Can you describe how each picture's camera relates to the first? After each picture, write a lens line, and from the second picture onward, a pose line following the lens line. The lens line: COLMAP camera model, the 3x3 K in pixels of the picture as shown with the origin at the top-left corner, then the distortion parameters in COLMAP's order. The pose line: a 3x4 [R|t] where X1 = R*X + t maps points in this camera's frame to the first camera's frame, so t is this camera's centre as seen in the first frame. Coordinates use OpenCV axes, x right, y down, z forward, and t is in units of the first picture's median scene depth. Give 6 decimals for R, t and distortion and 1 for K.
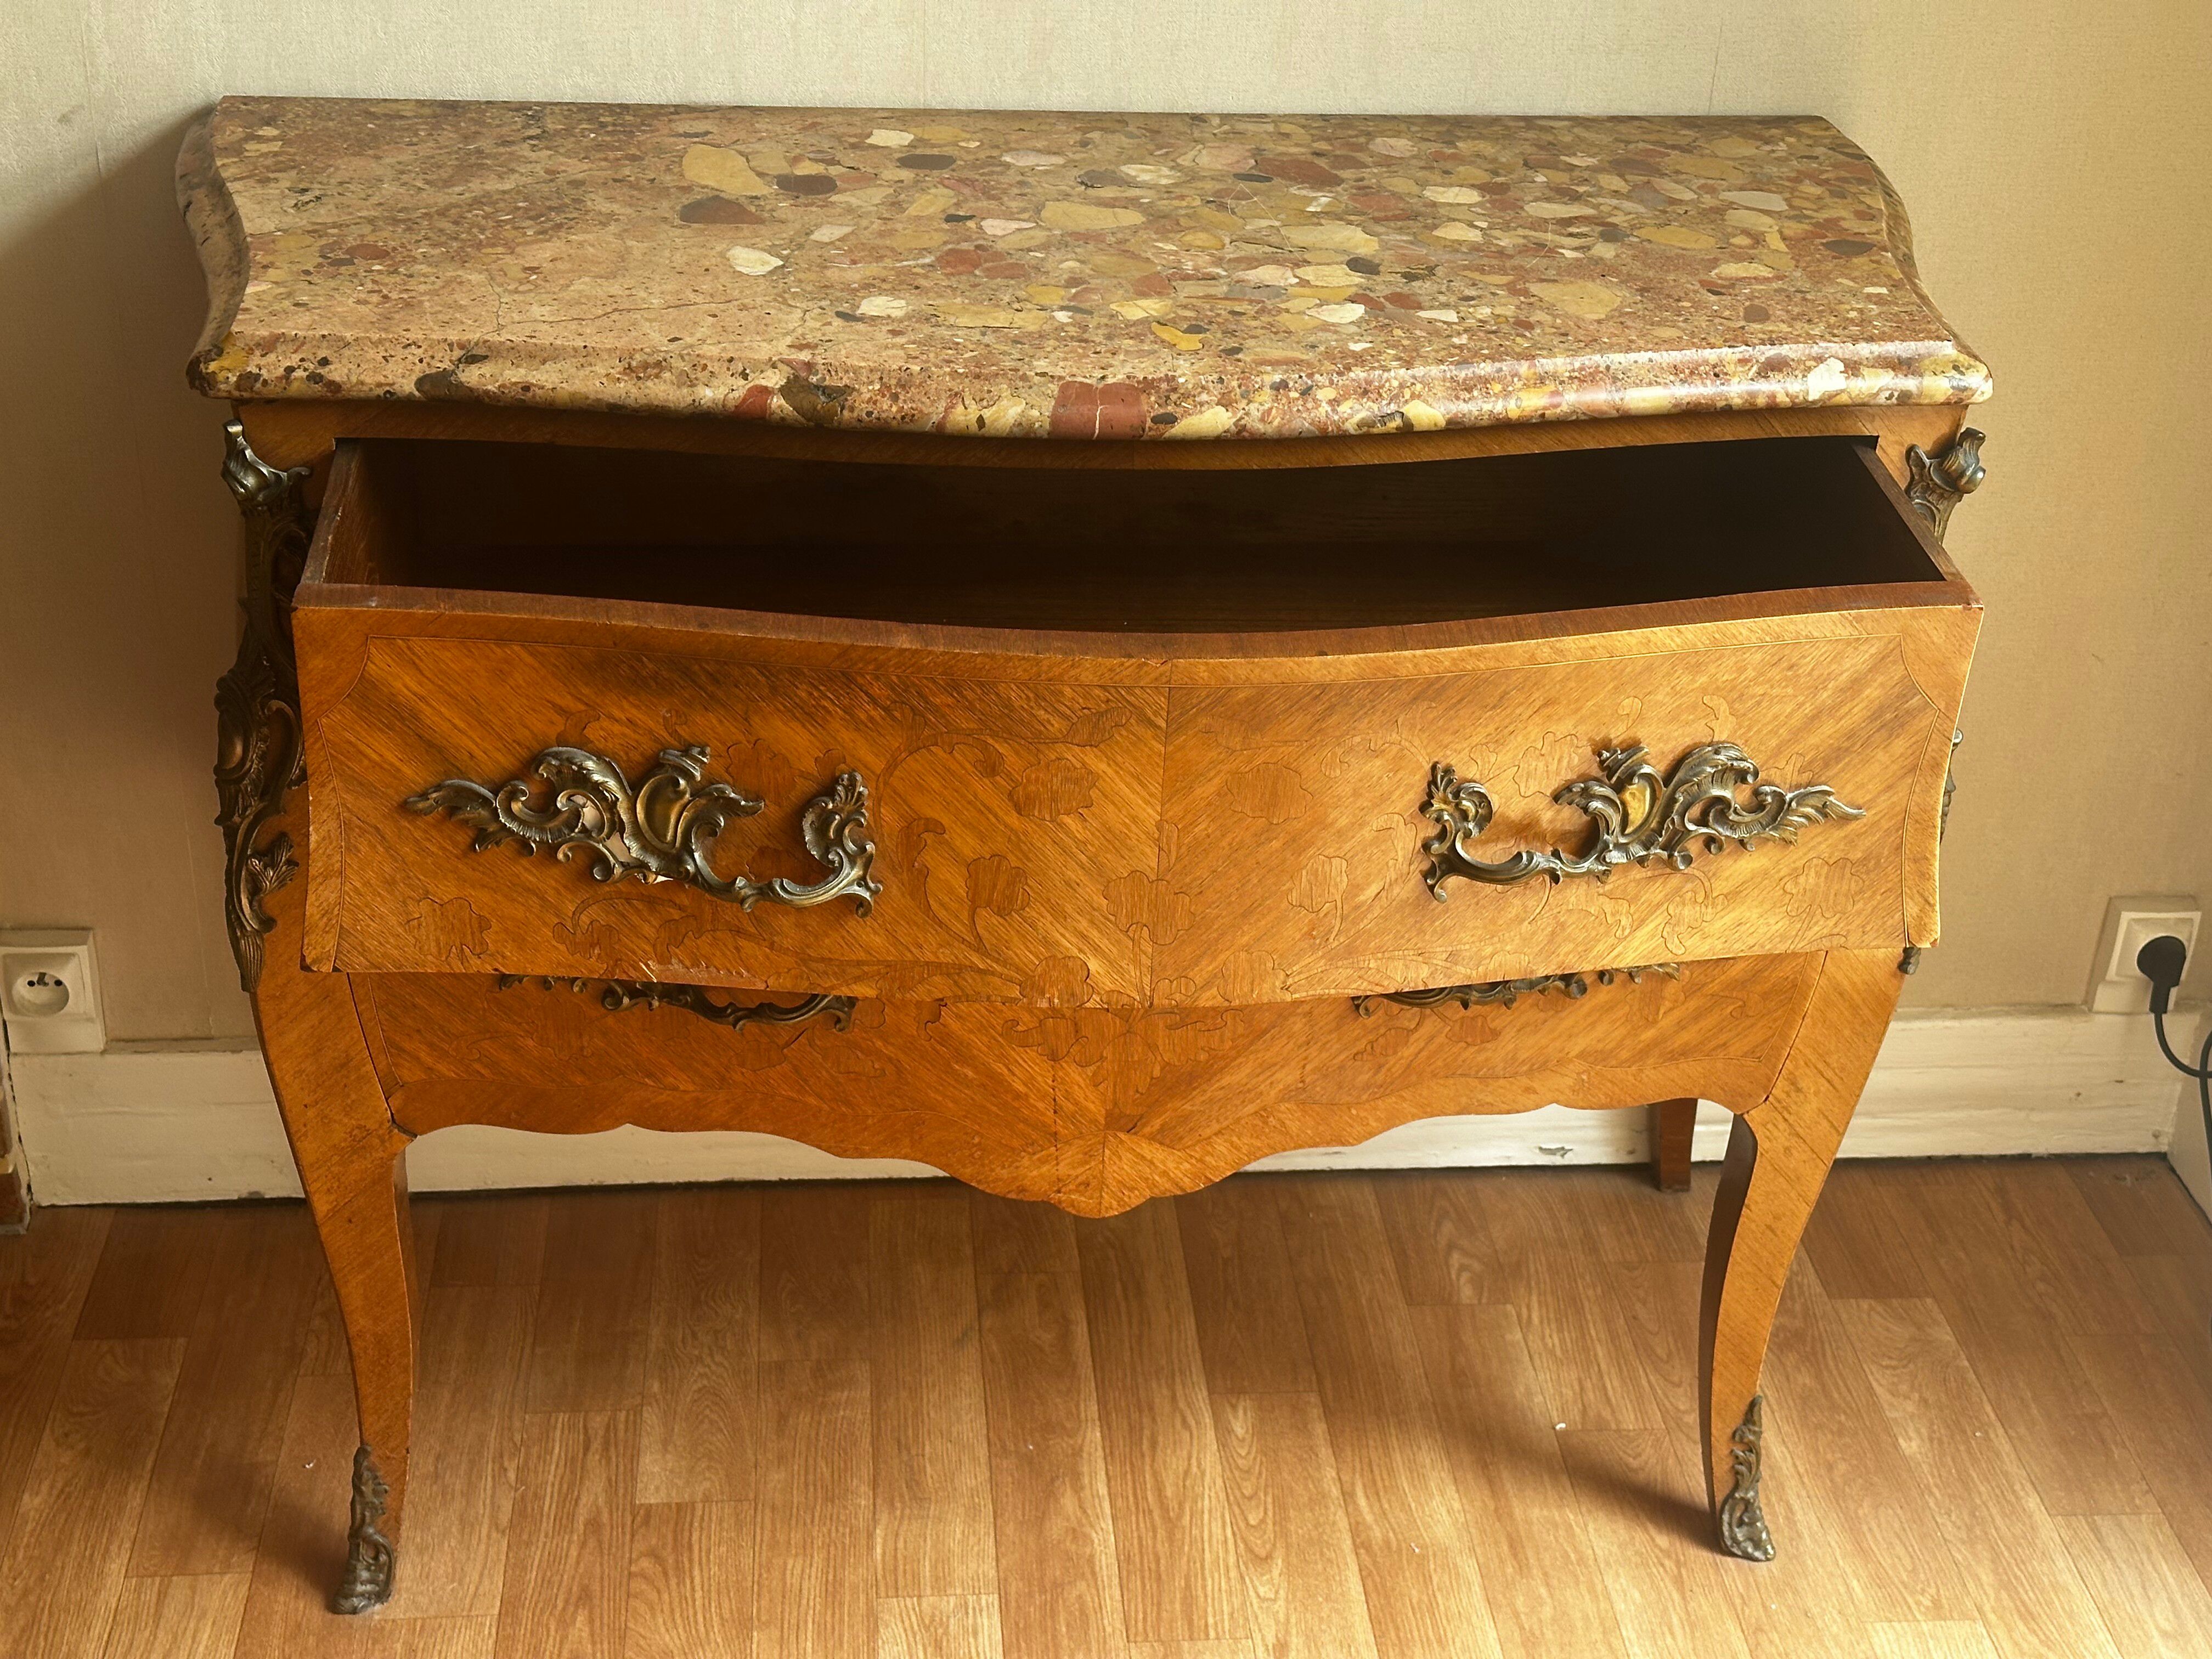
lens RADIAL K [[3115.3, 0, 1112.8], [0, 3115.3, 848.1], [0, 0, 1]] dist [0.133726, 0.000000]
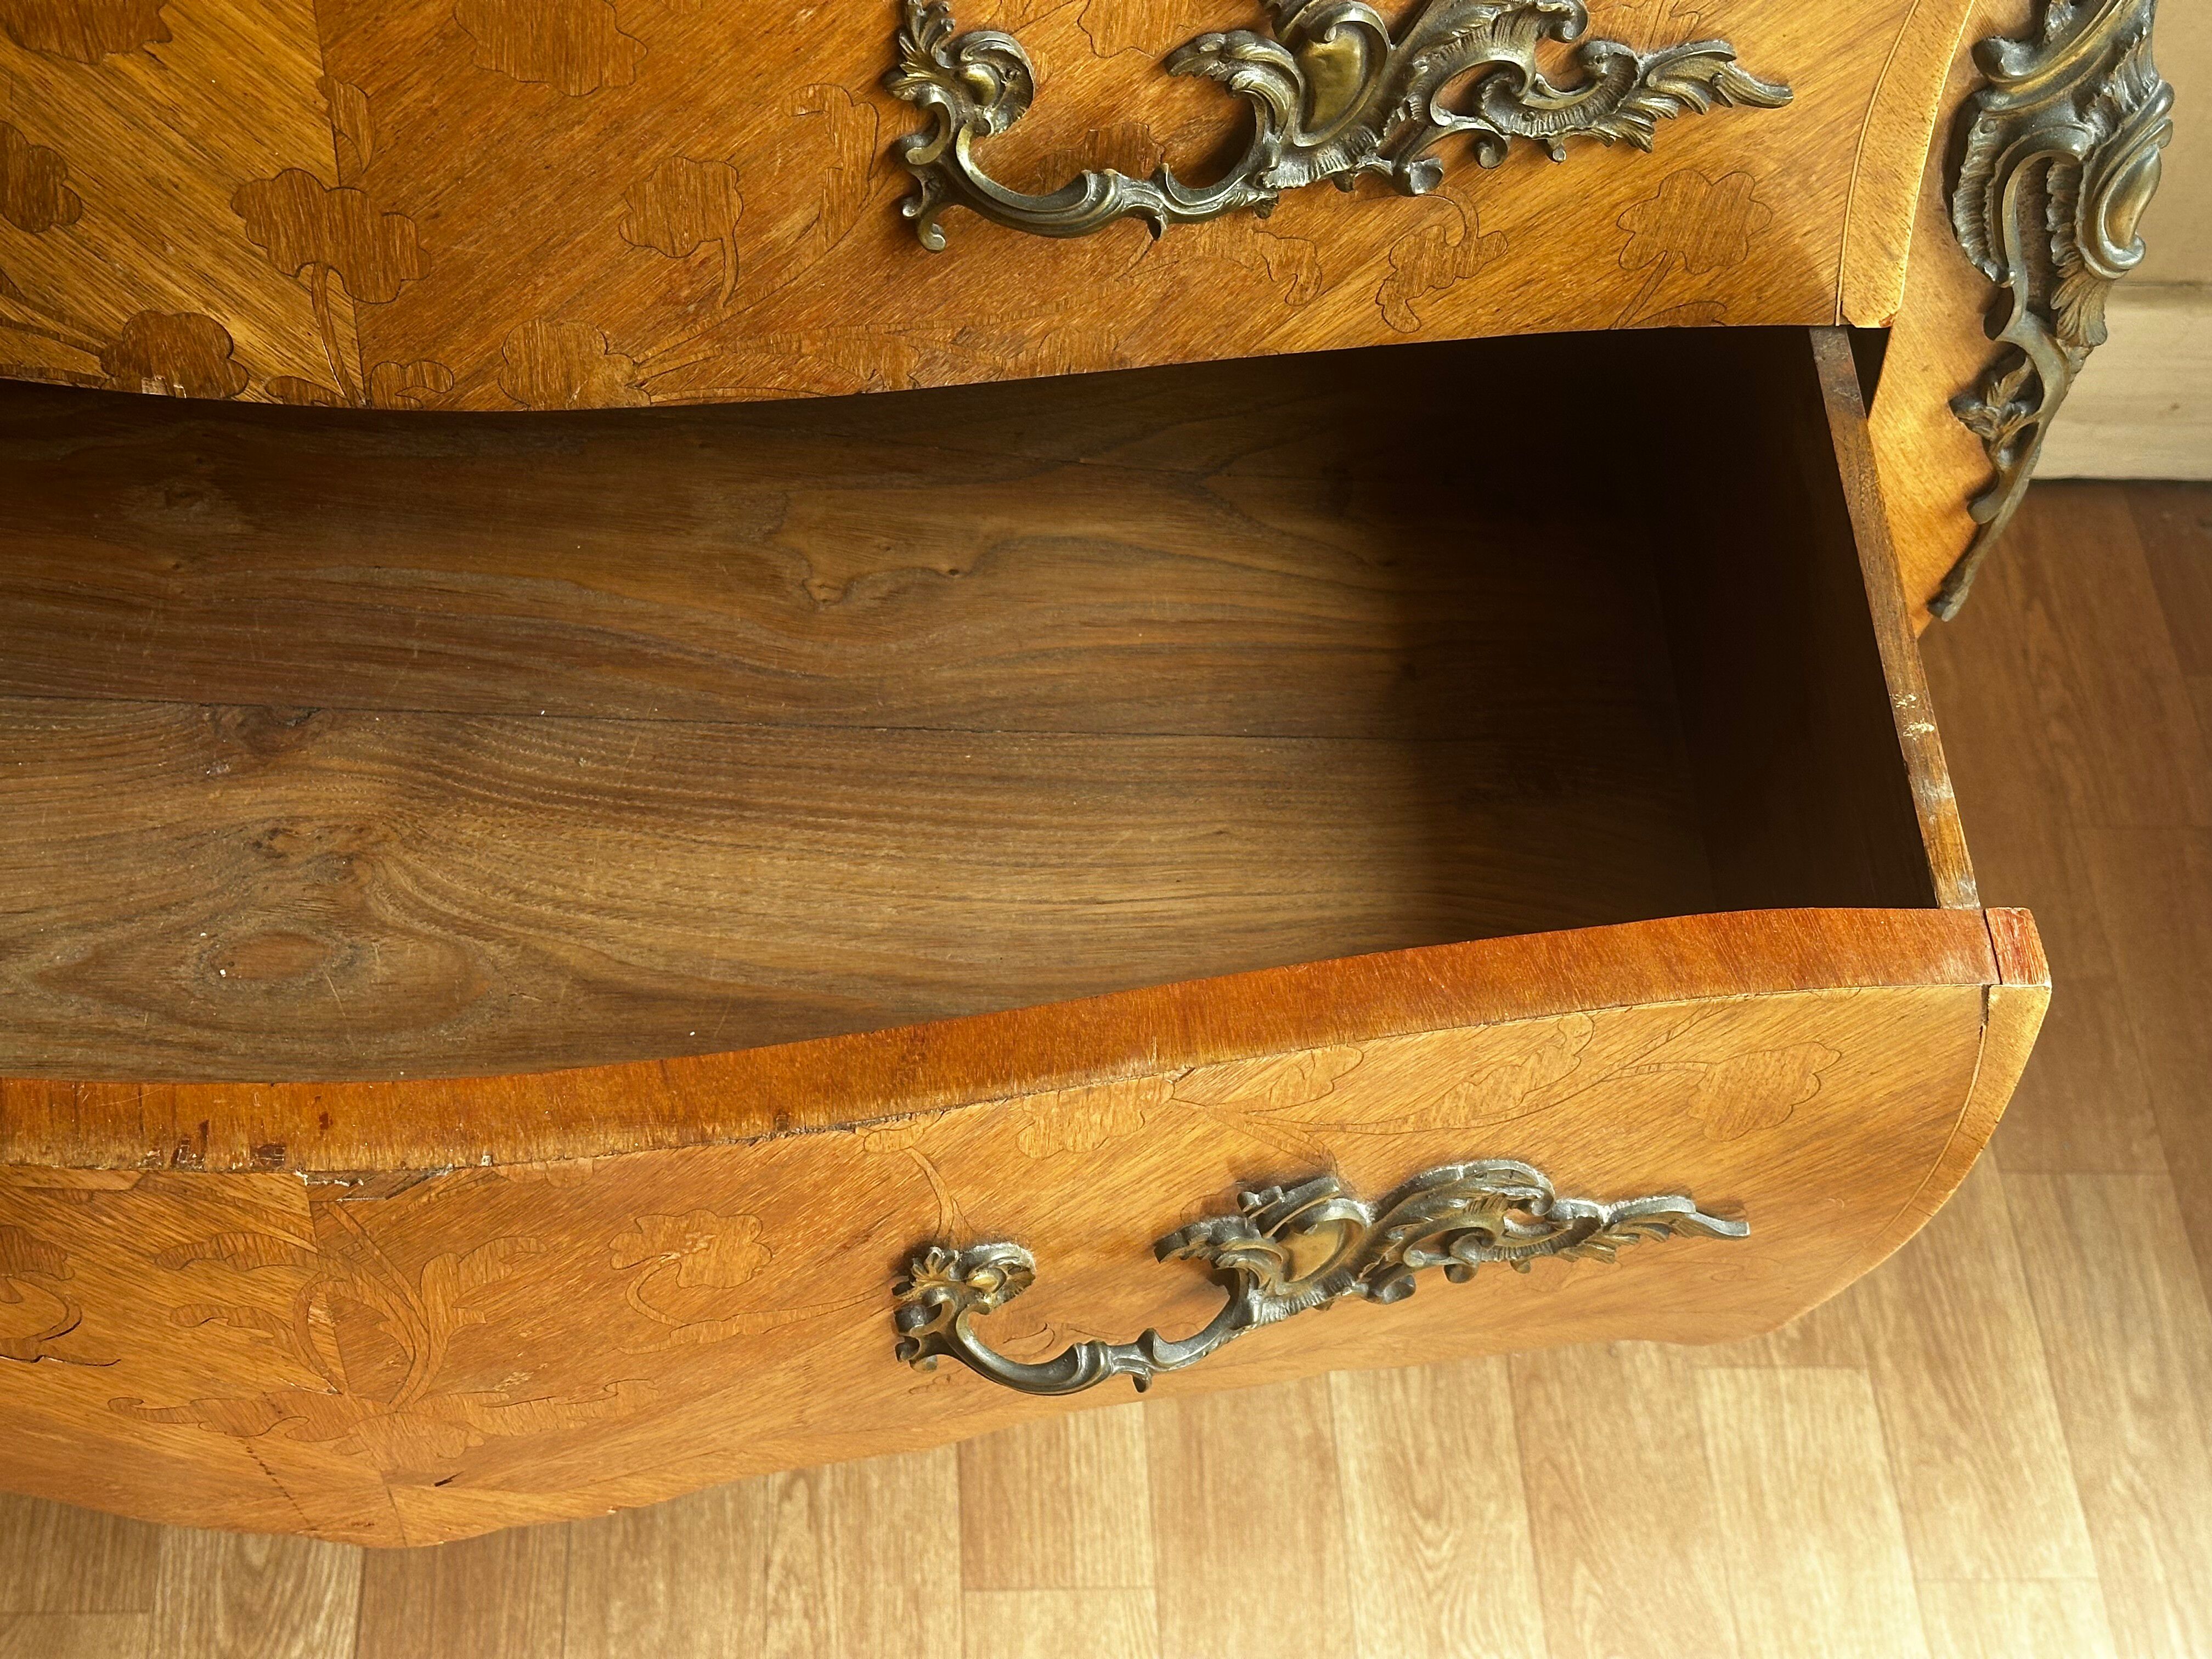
lens RADIAL K [[3115.3, 0, 1086.8], [0, 3115.3, 830.6], [0, 0, 1]] dist [0.133726, 0.000000]
pose [[0.997986, 0.059500, 0.021999, 0.088752], [-0.063118, 0.896635, 0.438249, -0.140888], [0.006351, -0.438755, 0.898584, 0.455427]]
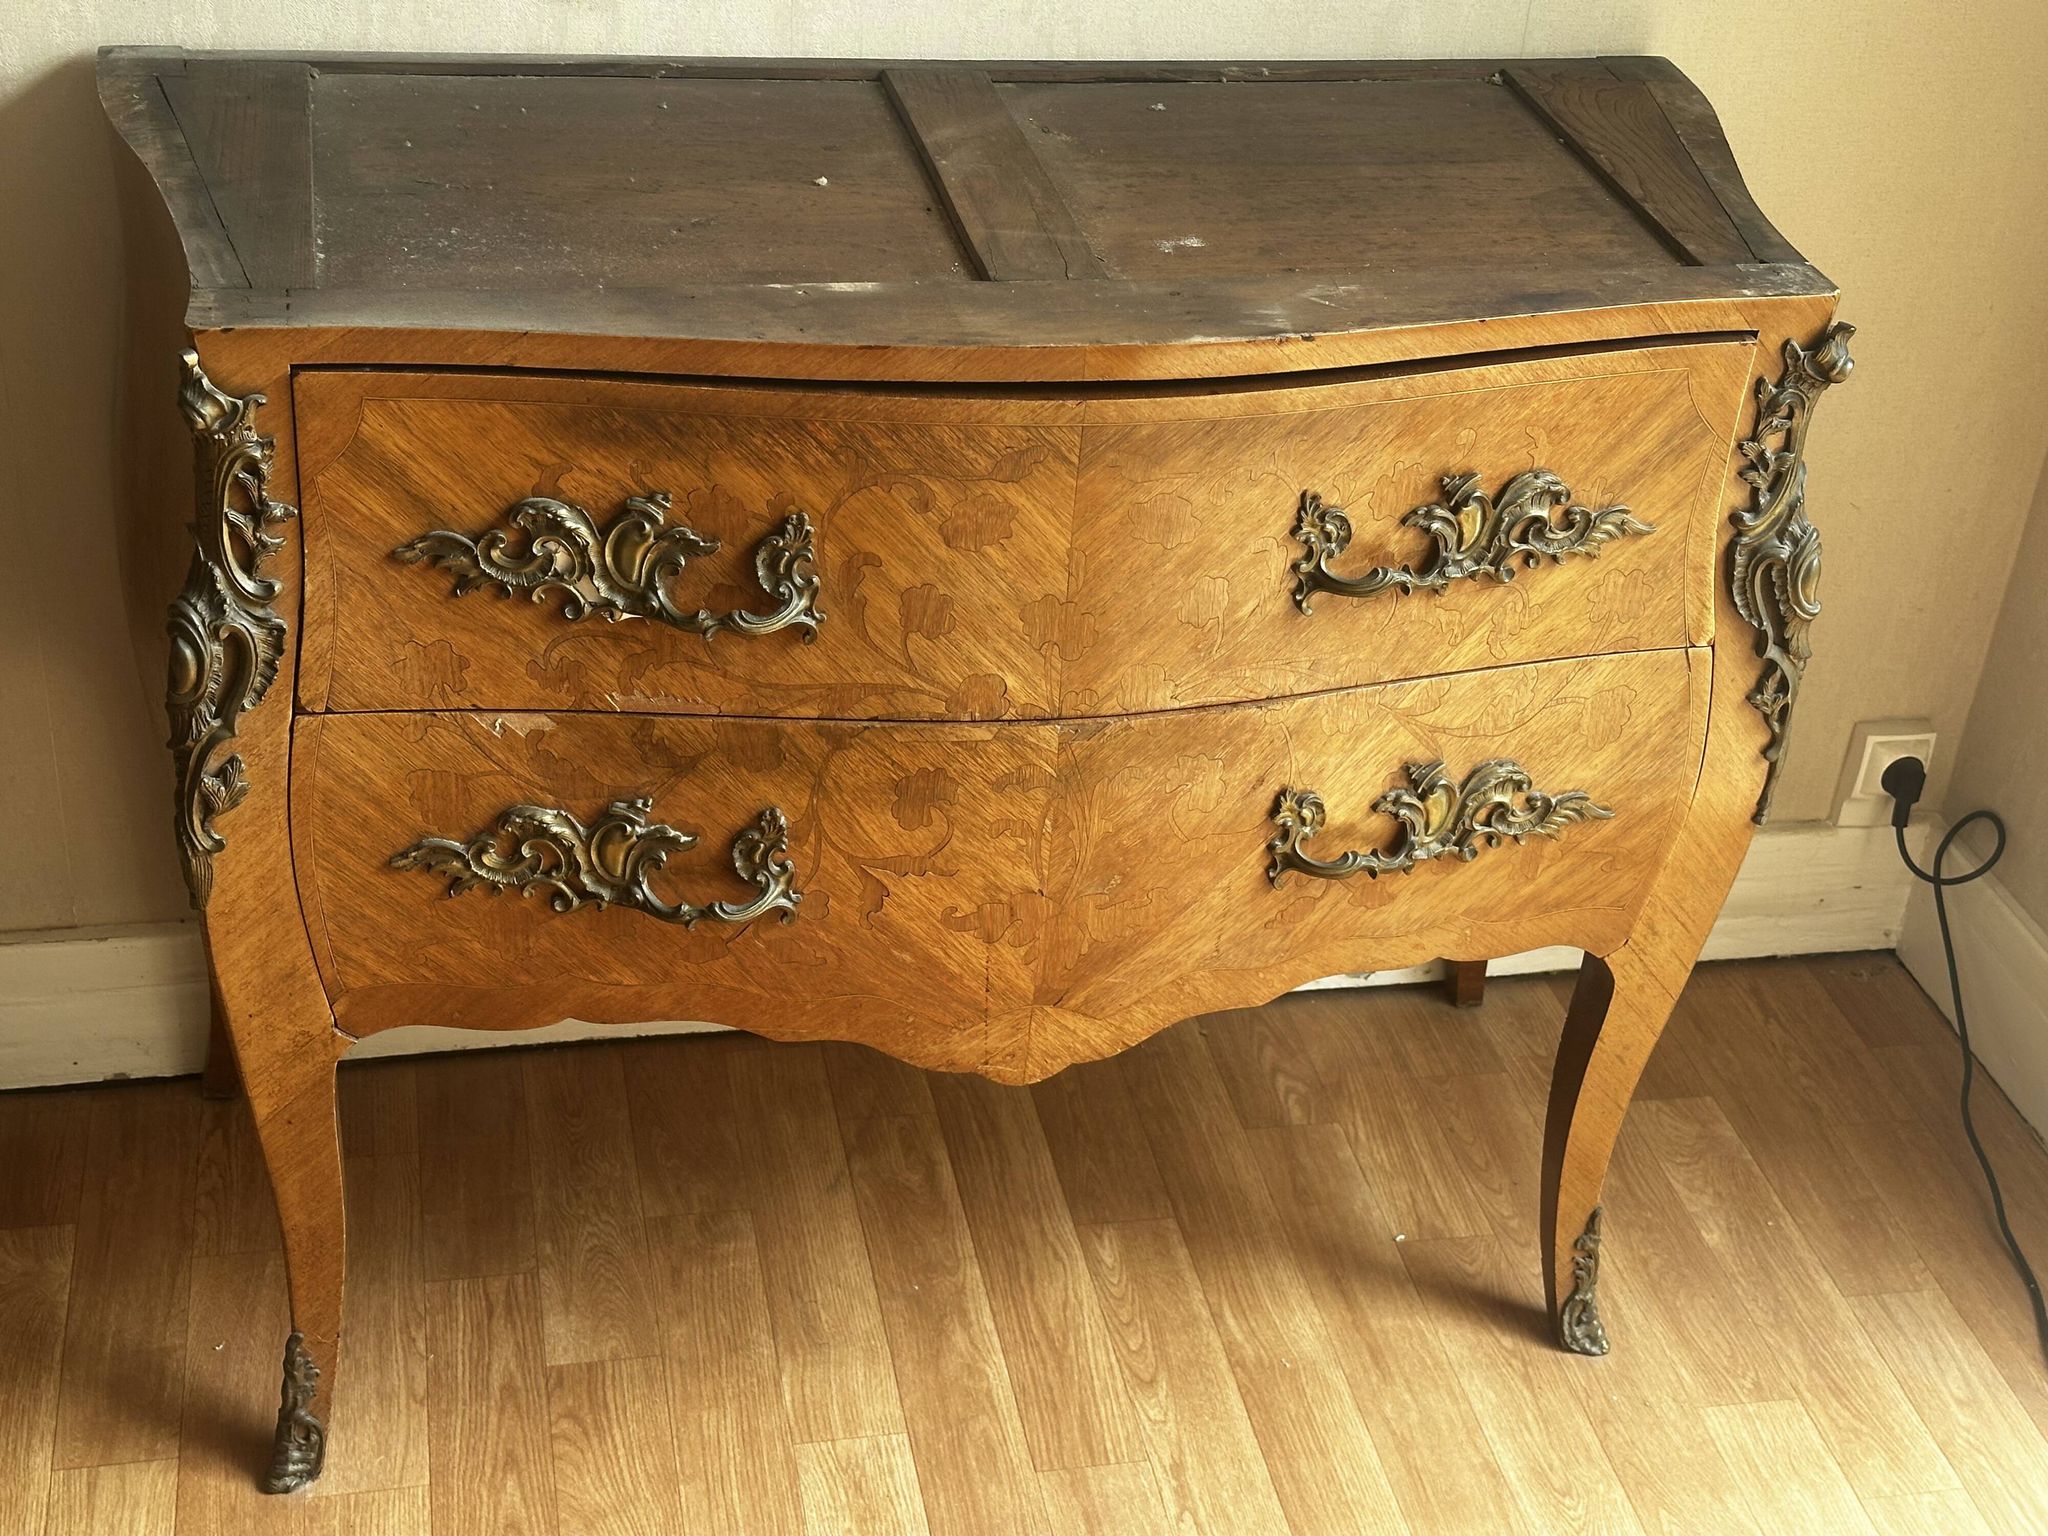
lens RADIAL K [[2884.3, 0, 1036.1], [0, 2884.3, 772.1], [0, 0, 1]] dist [0.133726, 0.000000]
pose [[0.992428, -0.034740, 0.117812, -0.100896], [0.028457, 0.998103, 0.054603, -0.036174], [-0.119486, -0.050837, 0.991534, 0.038159]]
